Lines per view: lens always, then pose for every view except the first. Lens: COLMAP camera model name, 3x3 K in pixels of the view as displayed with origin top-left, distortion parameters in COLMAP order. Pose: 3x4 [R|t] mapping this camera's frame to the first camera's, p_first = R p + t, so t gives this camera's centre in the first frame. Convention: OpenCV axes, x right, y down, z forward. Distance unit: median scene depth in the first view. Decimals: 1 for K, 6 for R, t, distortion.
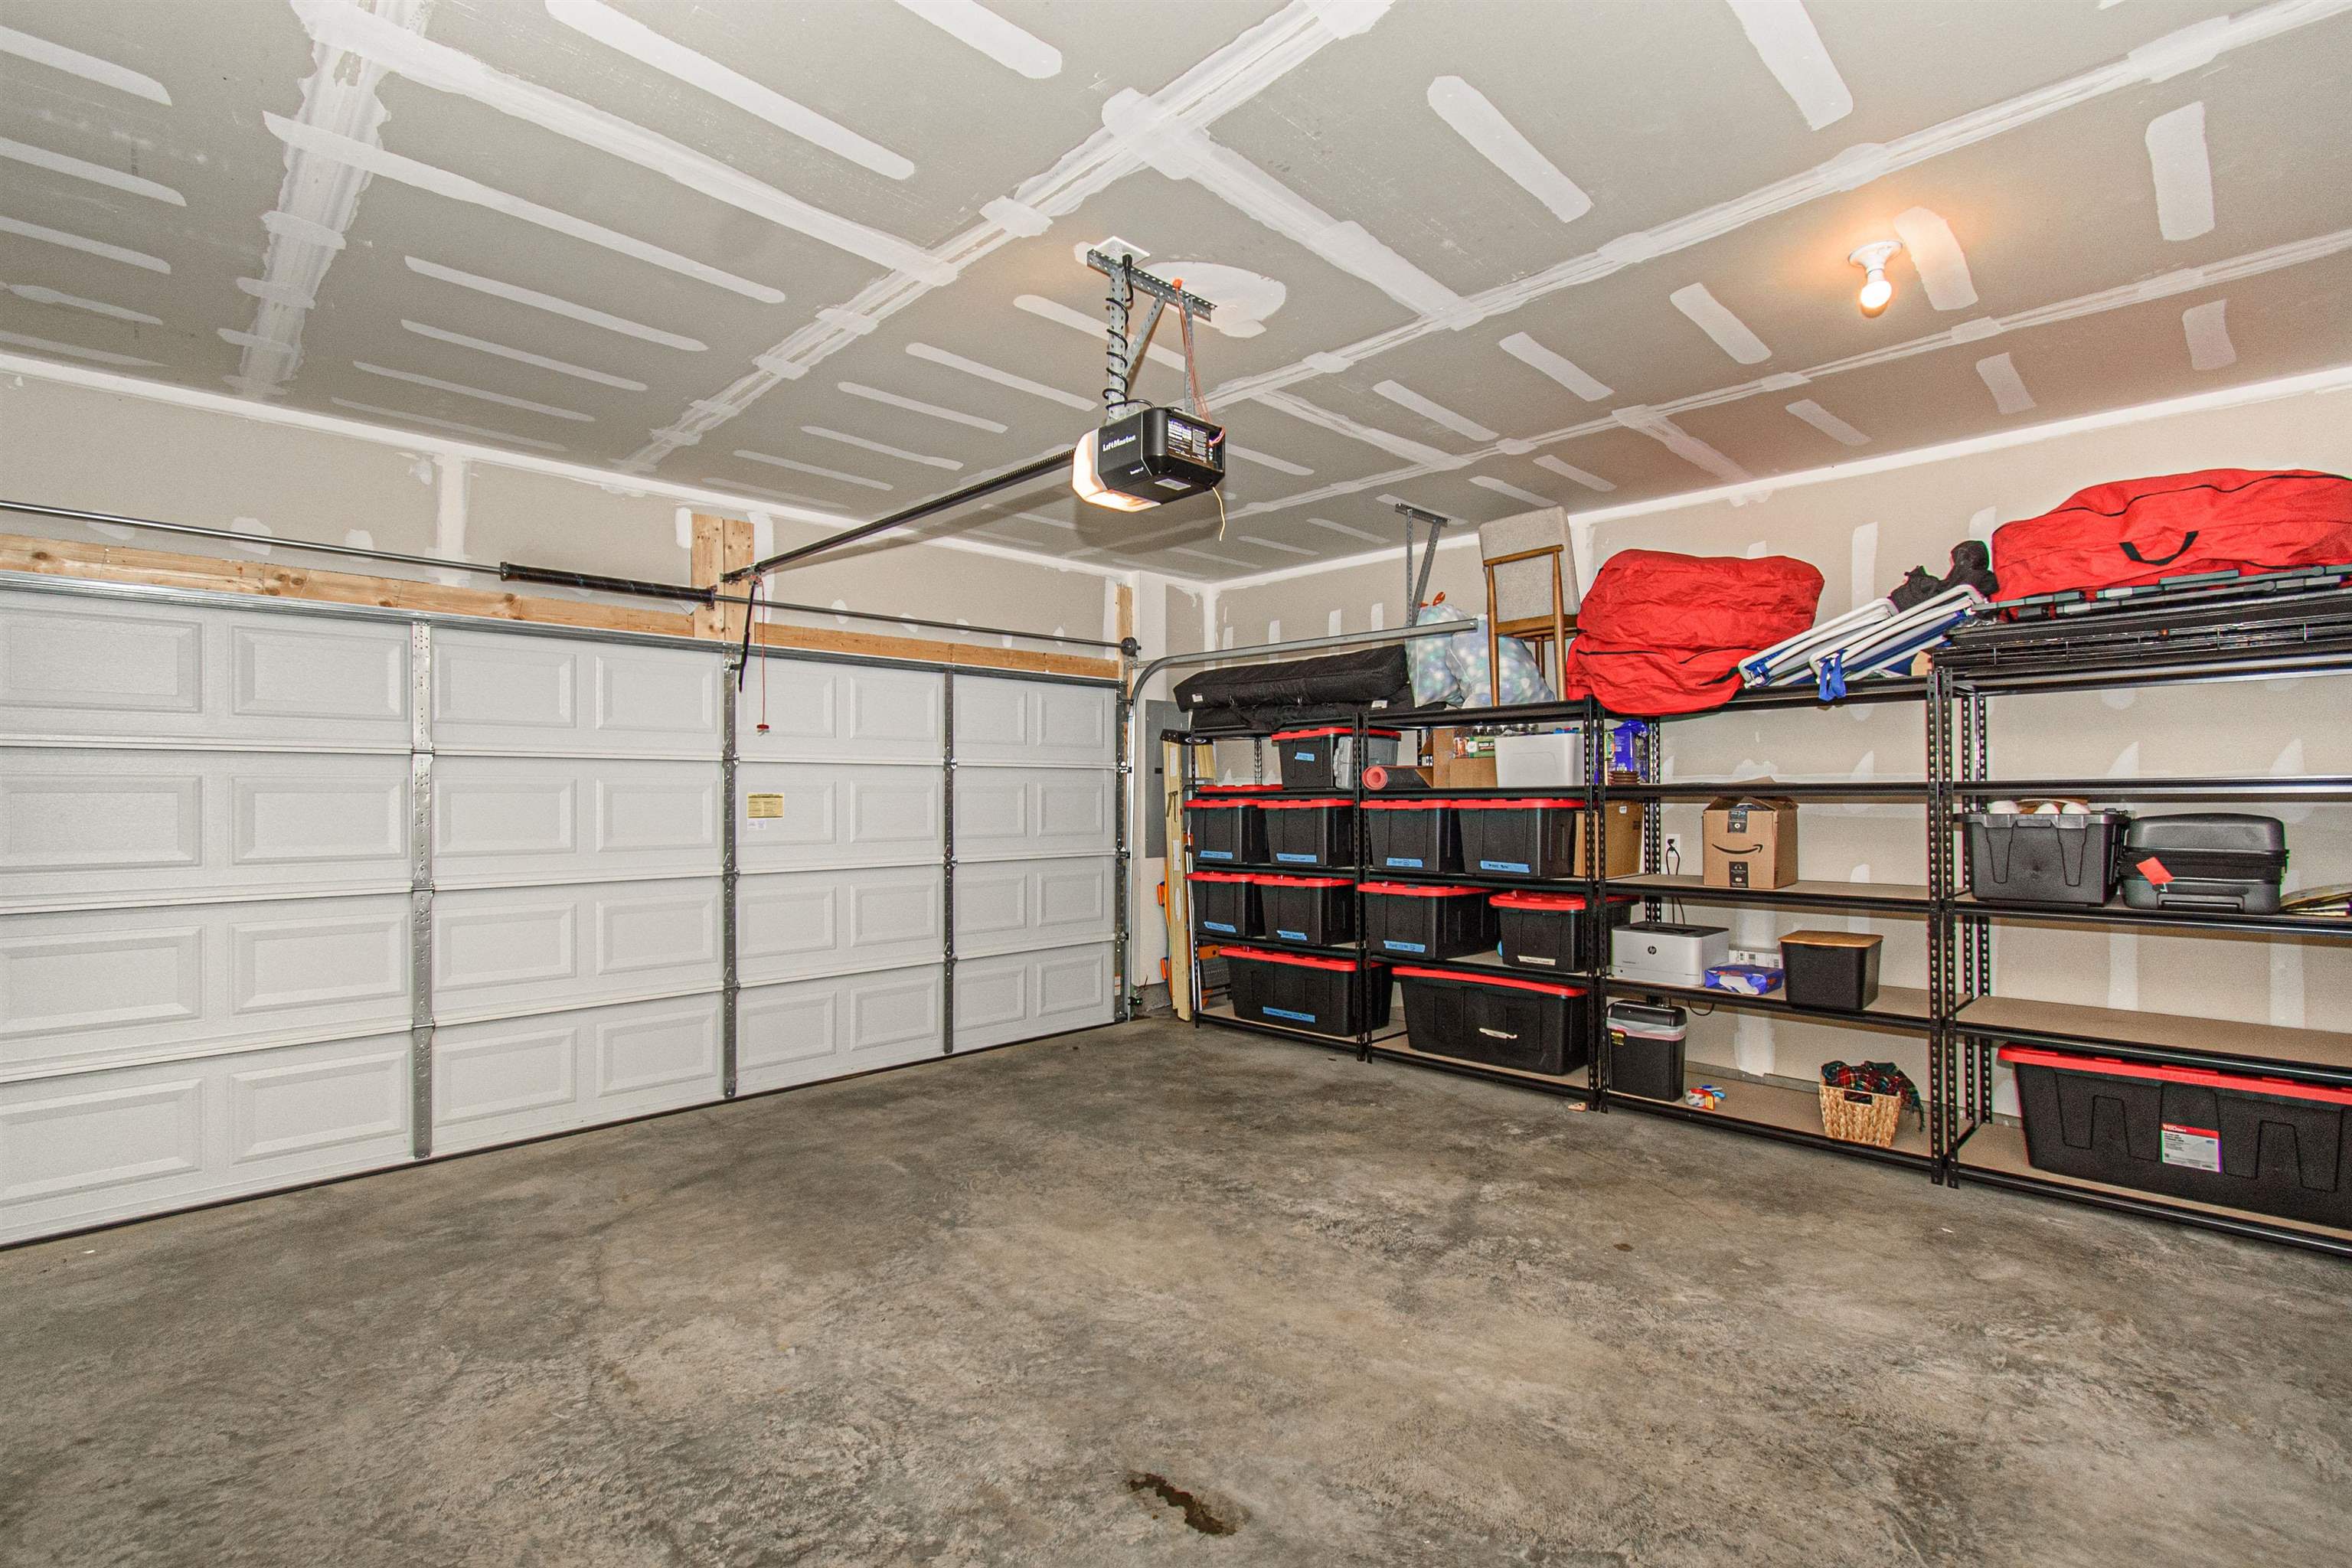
lens RADIAL K [[1069.4, 0, 1217.8], [0, 1069.4, 783.8], [0, 0, 1]] dist [0.004000, -0.000470]
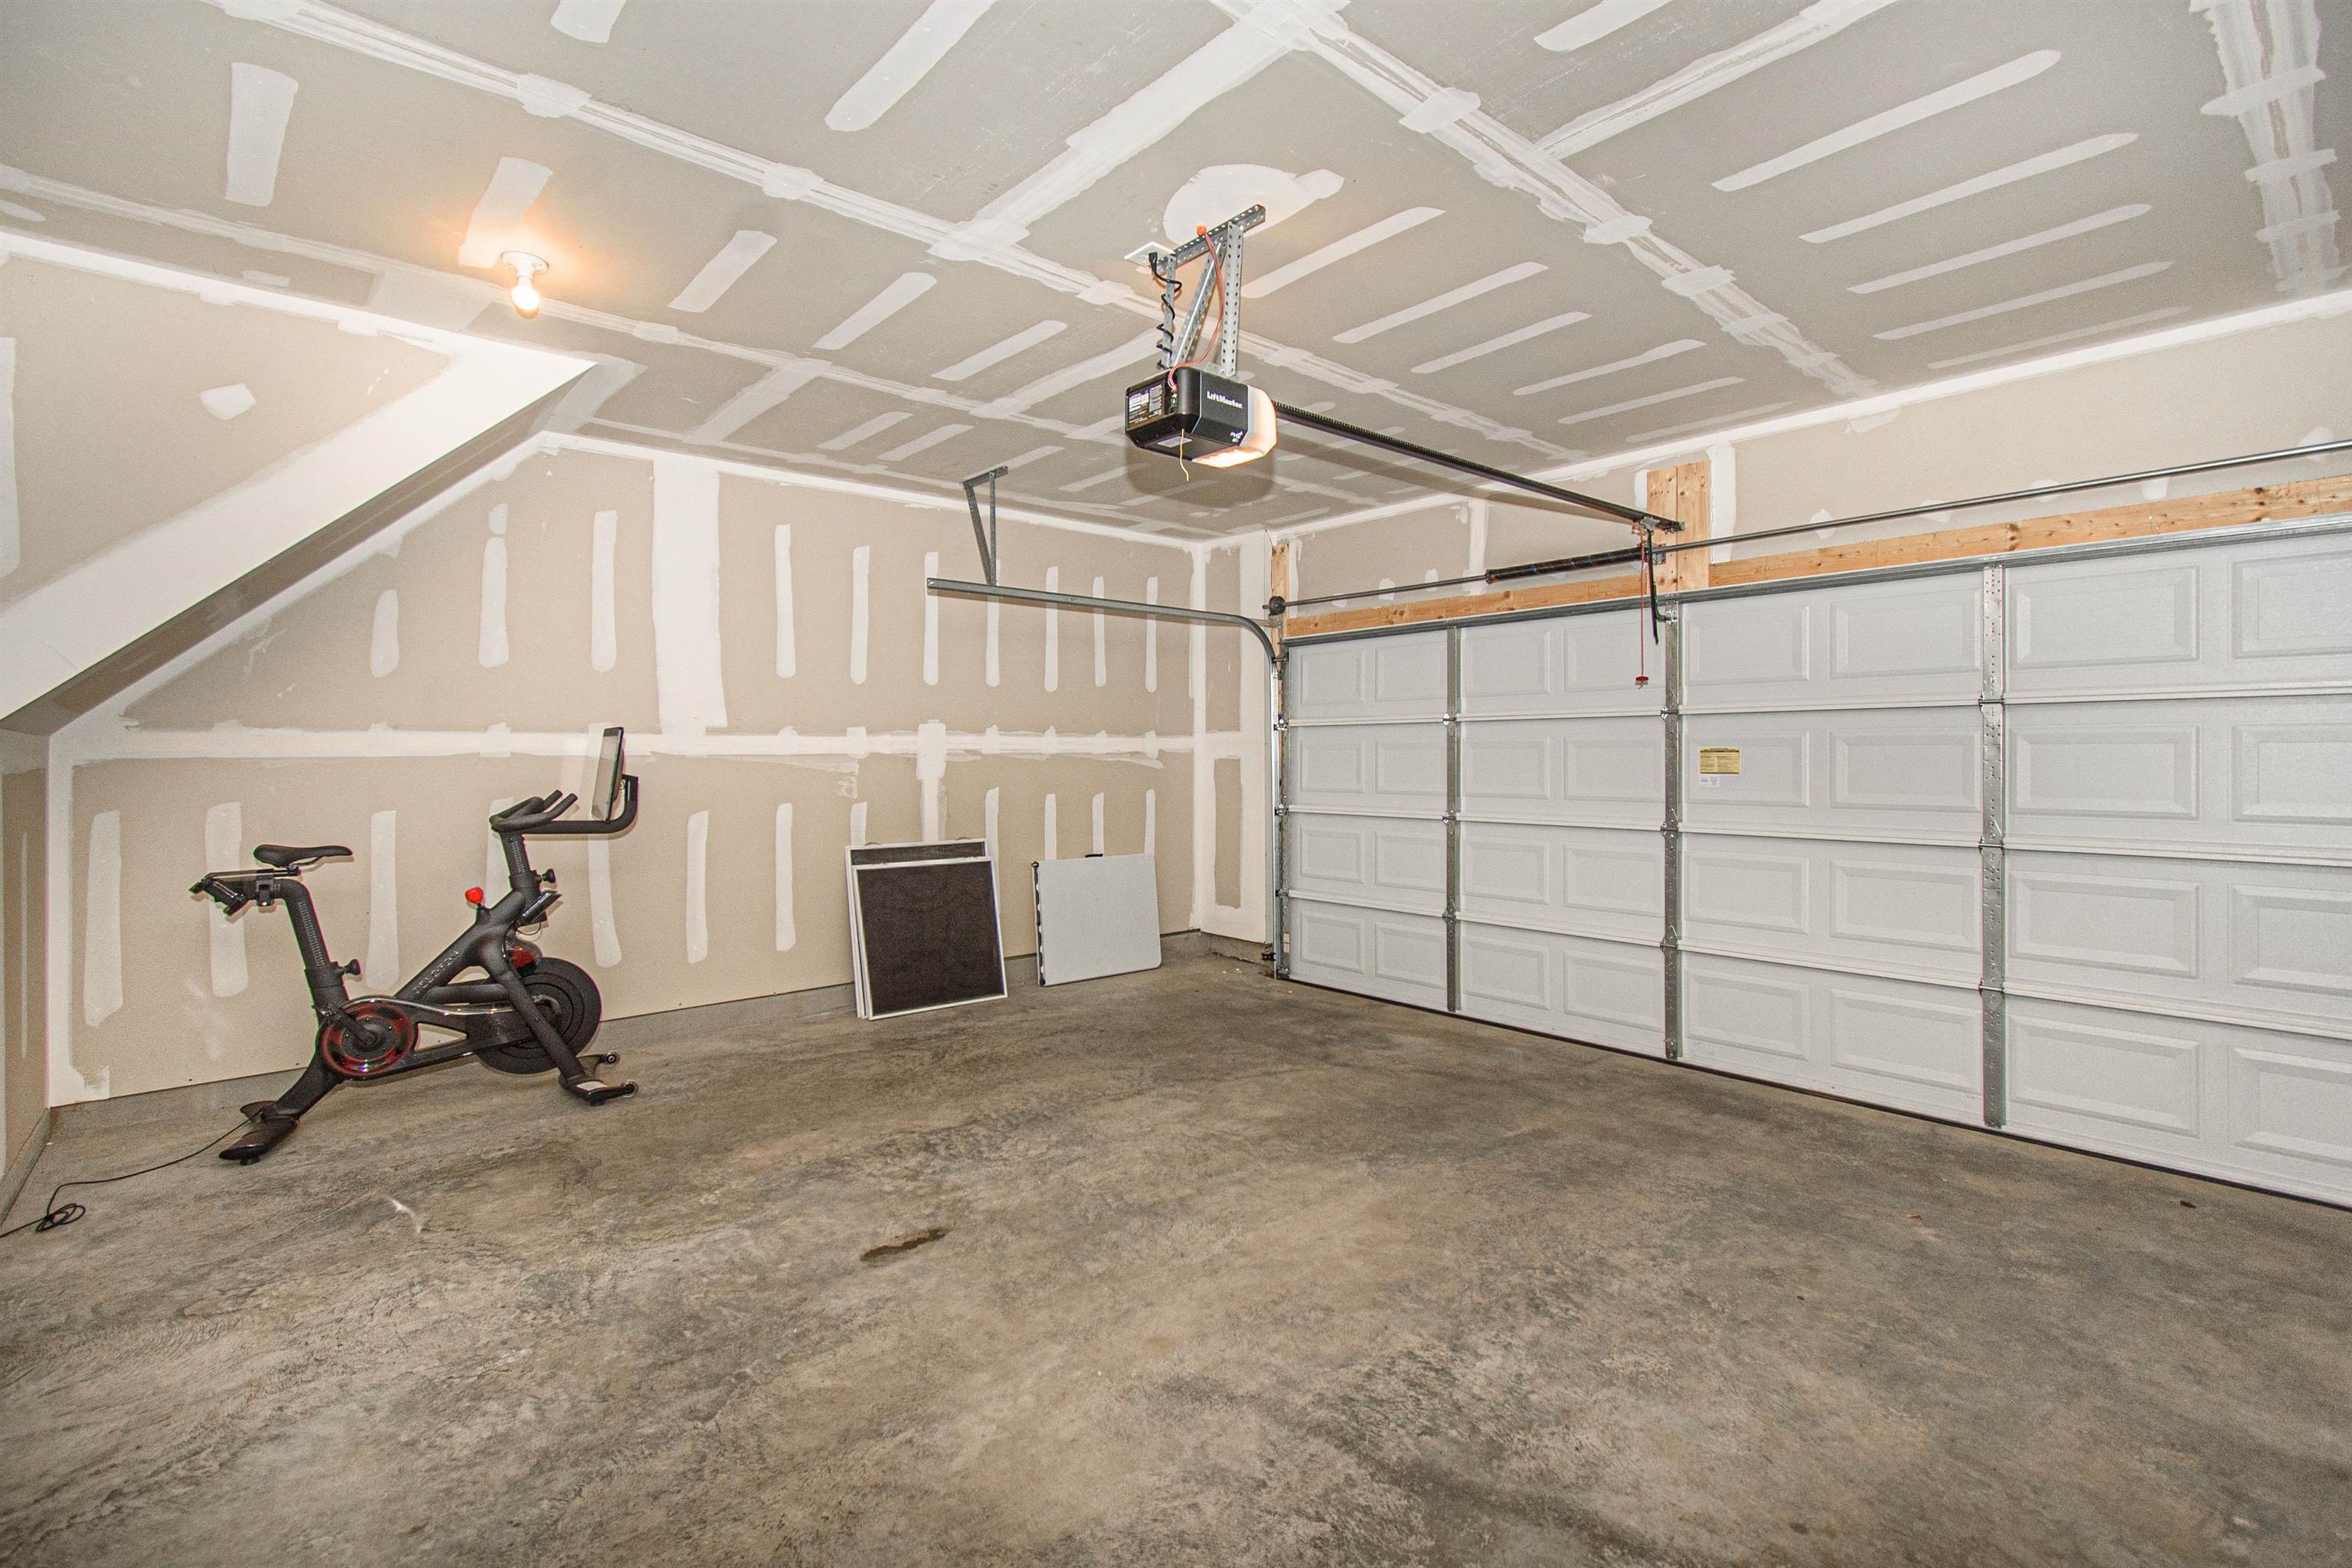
lens RADIAL K [[1073.5, 0, 1139.9], [0, 1073.5, 748.3], [0, 0, 1]] dist [0.002117, -0.000211]
pose [[-0.111197, -0.008531, -0.993762, 0.825470], [0.009879, 0.999904, -0.009689, 0.020249], [0.993749, -0.010895, -0.111102, 0.903792]]
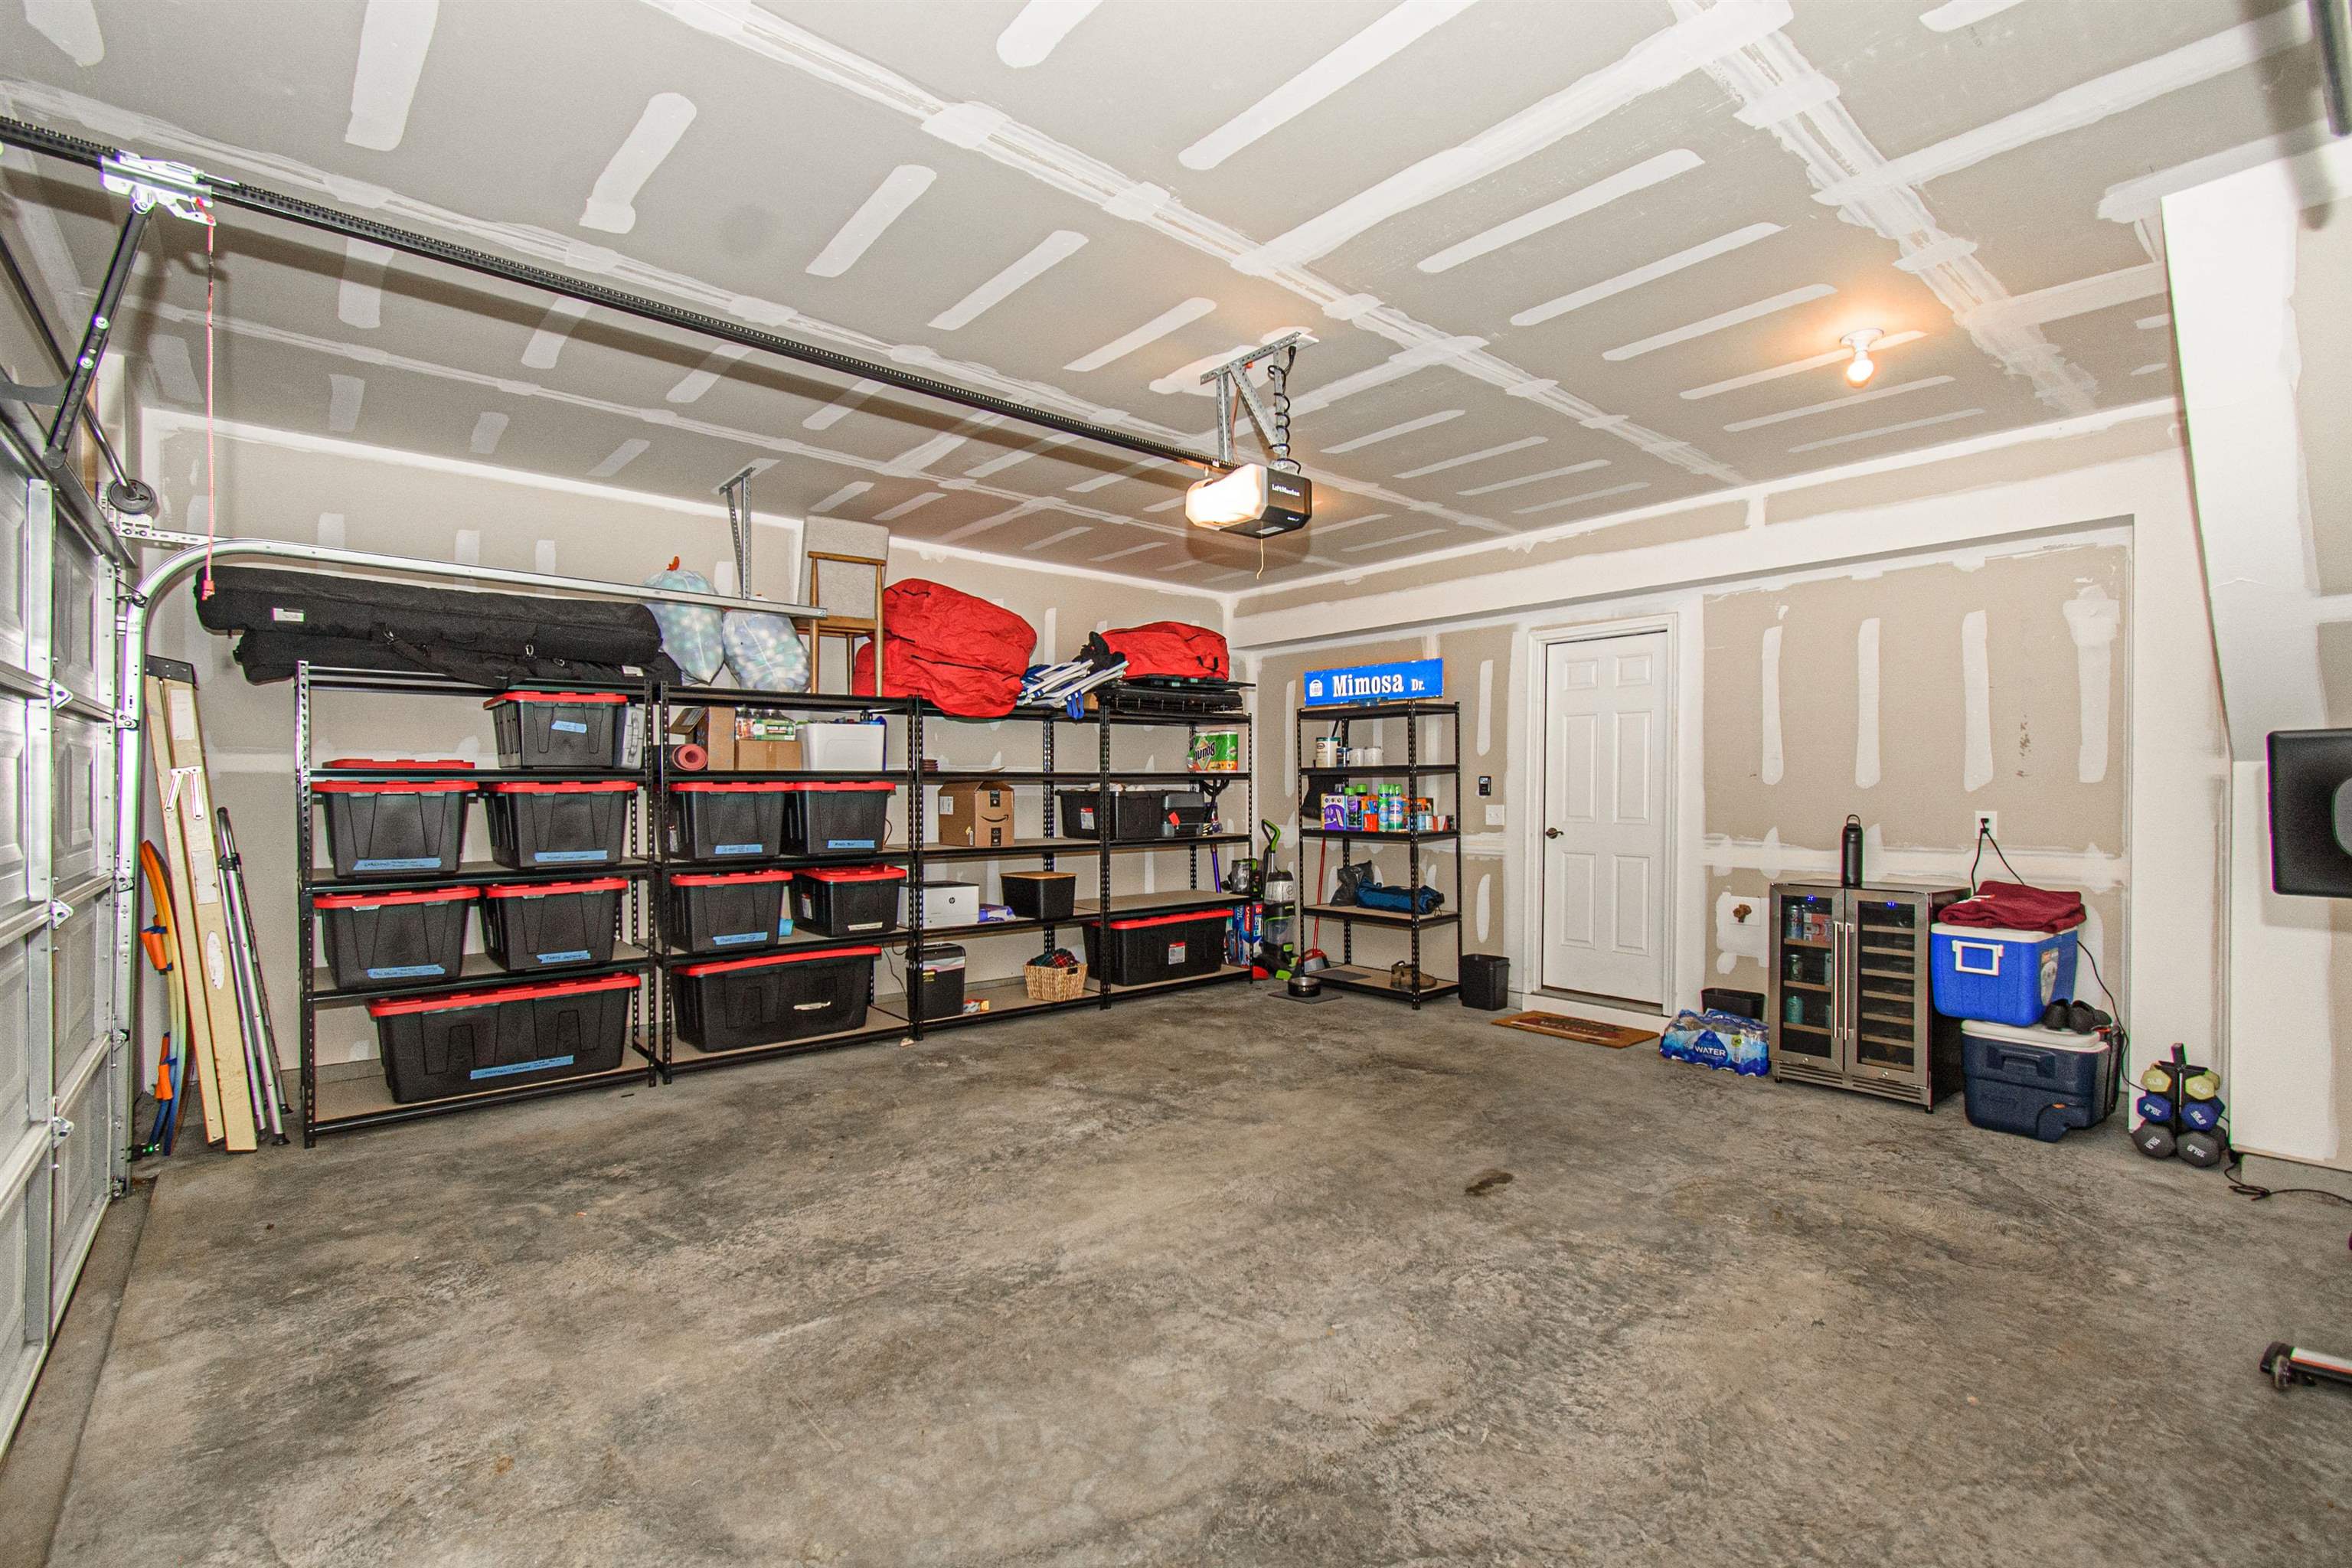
lens RADIAL K [[1031.9, 0, 1171.2], [0, 1031.9, 788.2], [0, 0, 1]] dist [0.002219, 0.000321]
pose [[0.095403, 0.001247, 0.995438, -1.069257], [-0.011744, 0.999931, -0.000127, 0.024314], [-0.995369, -0.011678, 0.095411, 0.834094]]
